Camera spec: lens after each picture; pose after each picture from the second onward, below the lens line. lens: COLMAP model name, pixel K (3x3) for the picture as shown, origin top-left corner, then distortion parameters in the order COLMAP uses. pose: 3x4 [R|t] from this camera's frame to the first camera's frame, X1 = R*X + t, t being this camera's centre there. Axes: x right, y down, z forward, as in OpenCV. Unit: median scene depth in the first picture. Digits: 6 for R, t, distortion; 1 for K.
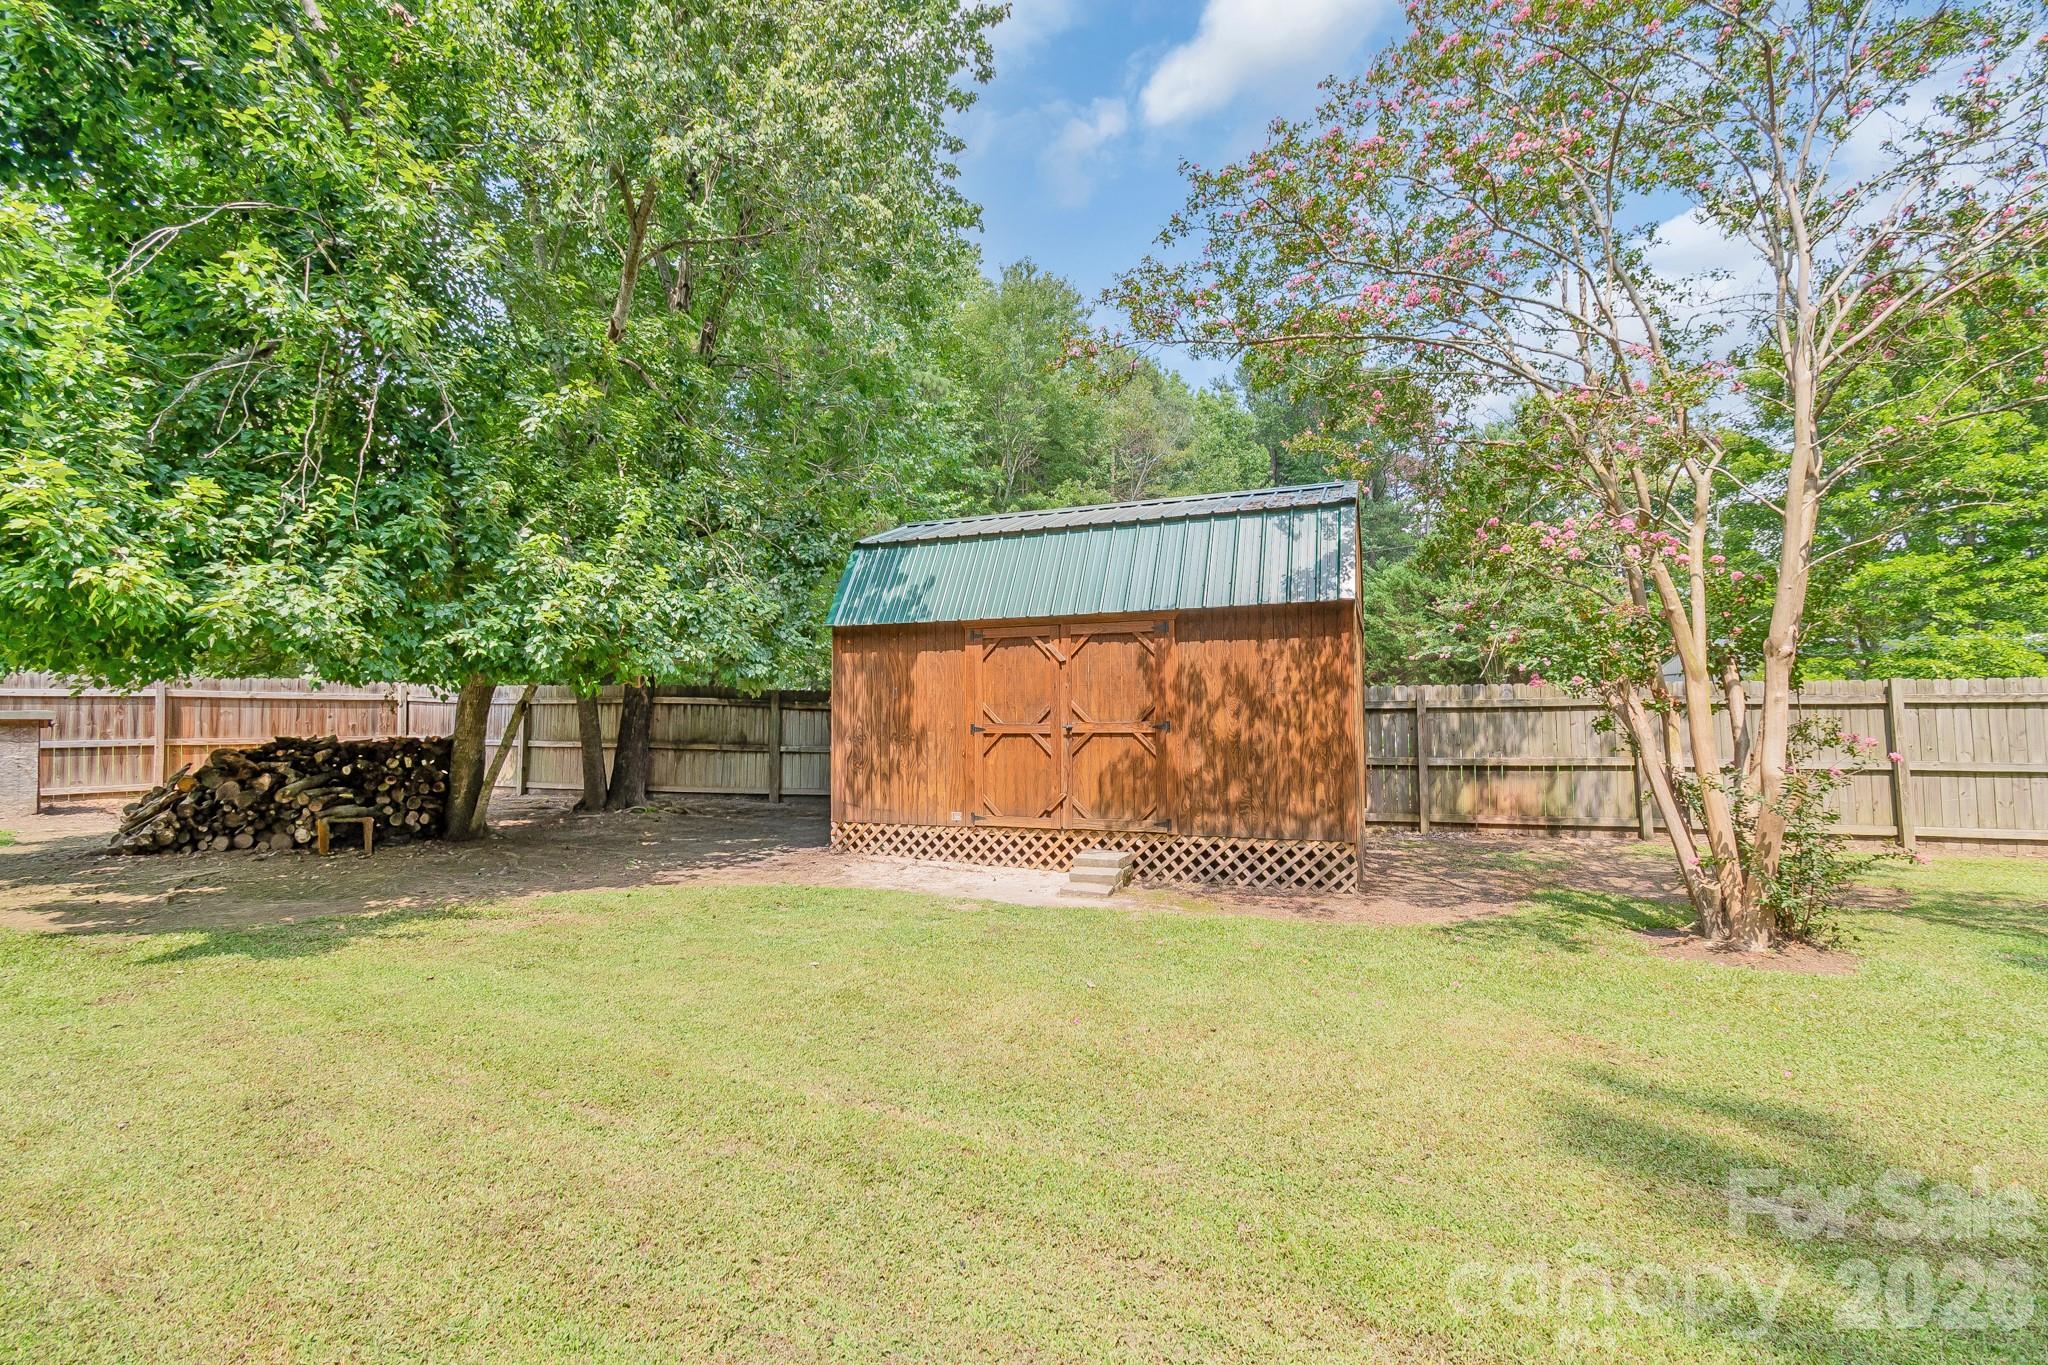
lens RADIAL K [[888.5, 0, 1053.9], [0, 888.5, 690.4], [0, 0, 1]] dist [0.002720, -0.005319]
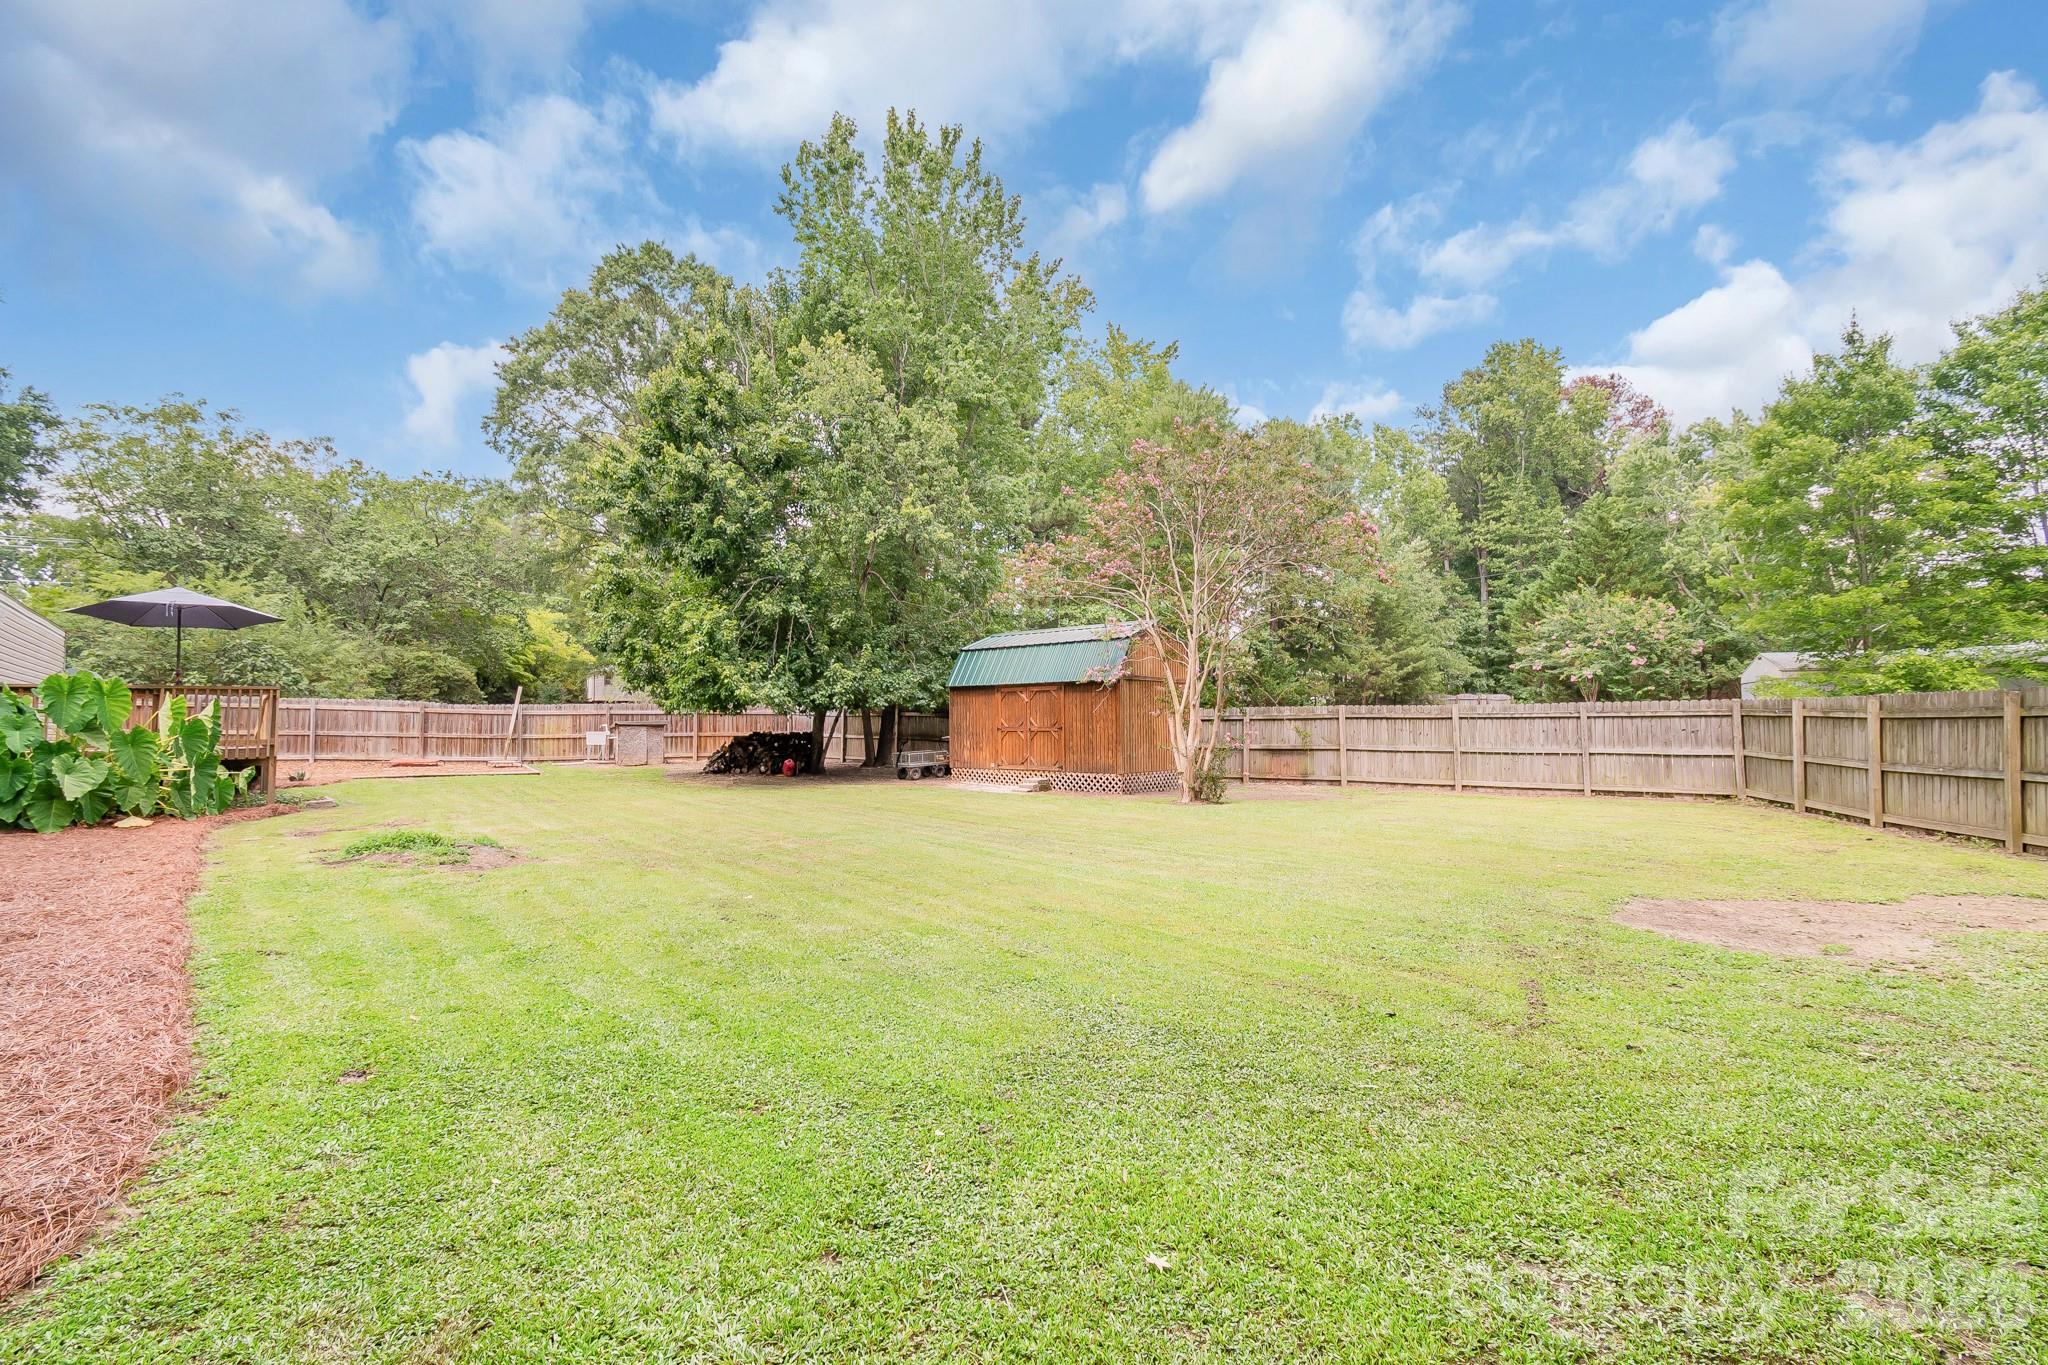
lens RADIAL K [[888.5, 0, 1053.9], [0, 888.5, 690.4], [0, 0, 1]] dist [0.002720, -0.005319]
pose [[0.950243, -0.017276, -0.311029, 0.527553], [0.018917, 0.999819, 0.002258, -0.039475], [0.310934, -0.008029, 0.950398, -0.815983]]
